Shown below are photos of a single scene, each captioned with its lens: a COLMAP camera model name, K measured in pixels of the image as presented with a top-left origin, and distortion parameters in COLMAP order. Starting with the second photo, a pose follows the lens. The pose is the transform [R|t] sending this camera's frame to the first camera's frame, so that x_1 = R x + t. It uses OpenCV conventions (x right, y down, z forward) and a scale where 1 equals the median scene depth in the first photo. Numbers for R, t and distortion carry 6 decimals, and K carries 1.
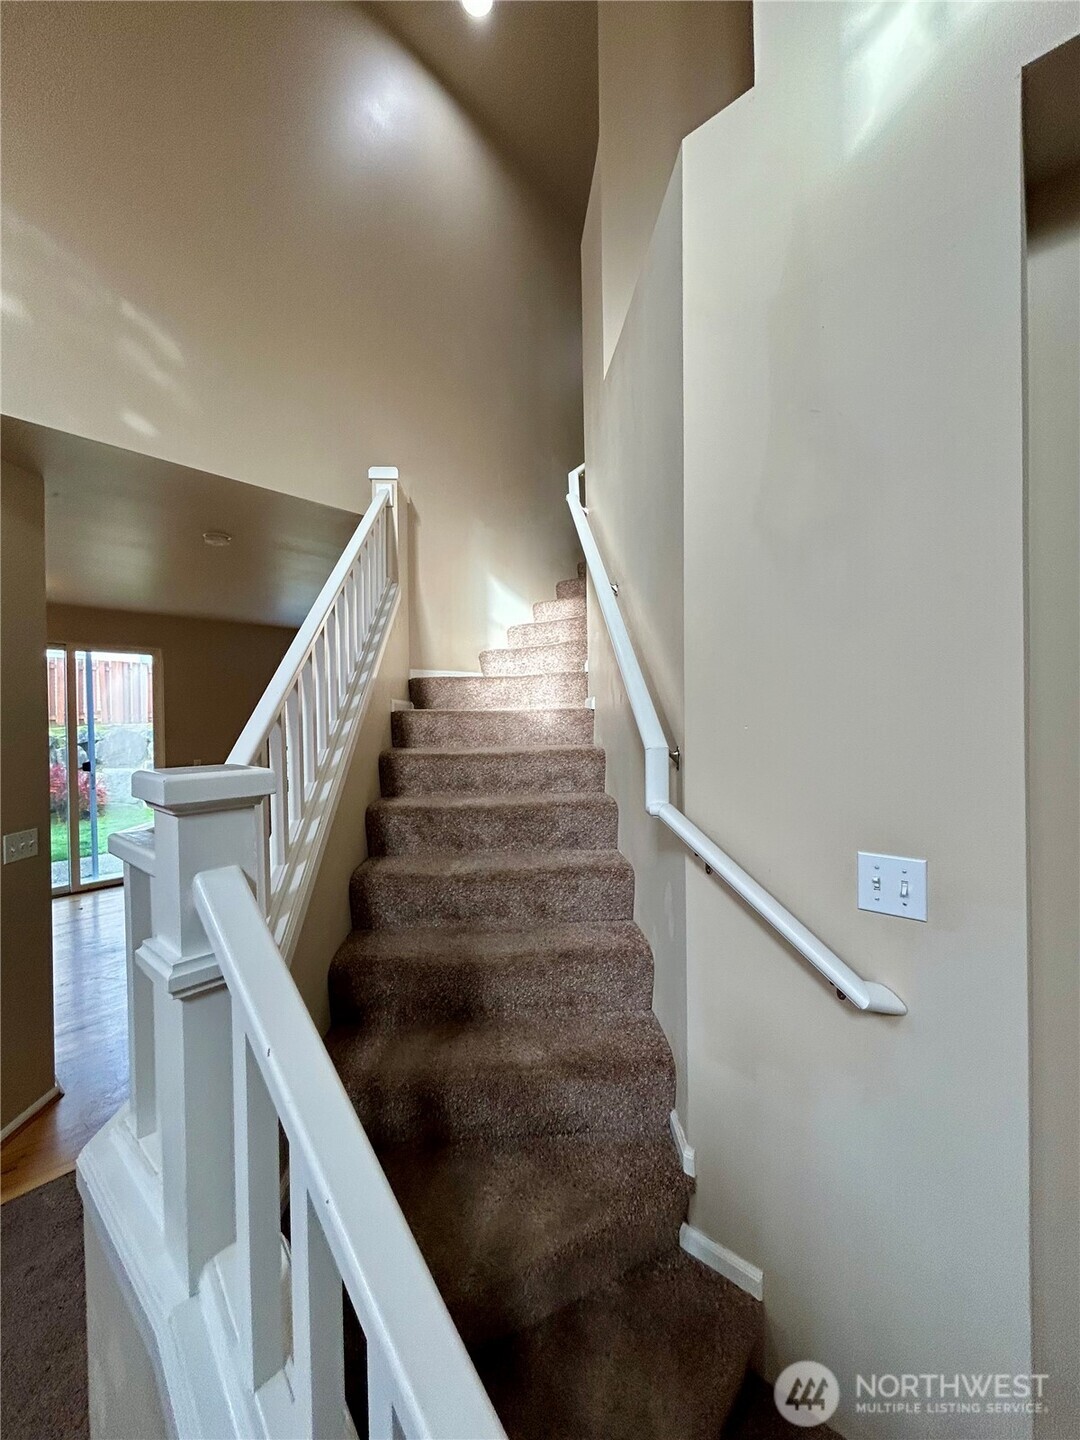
lens RADIAL K [[580.1, 0, 541.5], [0, 580.1, 718.7], [0, 0, 1]] dist [-0.000163, -0.000185]
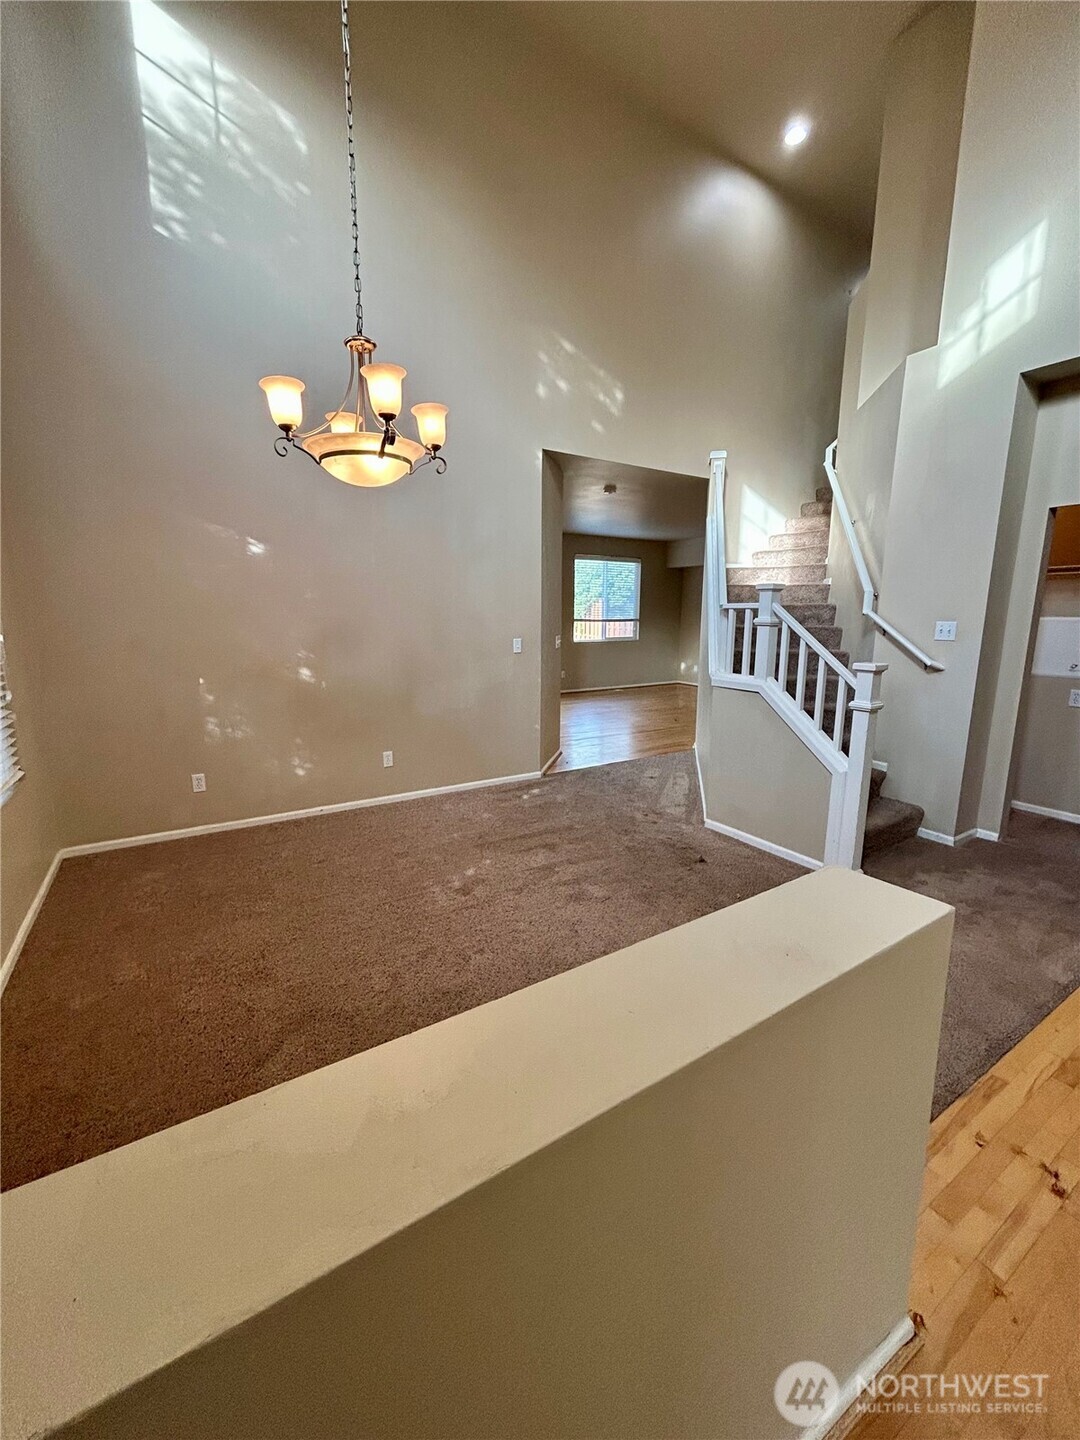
lens RADIAL K [[599.2, 0, 540.0], [0, 599.2, 720.0], [0, 0, 1]] dist [-0.000323, 0.000071]
pose [[0.961159, 0.067917, -0.267509, -0.263618], [-0.021635, 0.984808, 0.172294, 0.101664], [0.275147, -0.159814, 0.948026, -1.172885]]
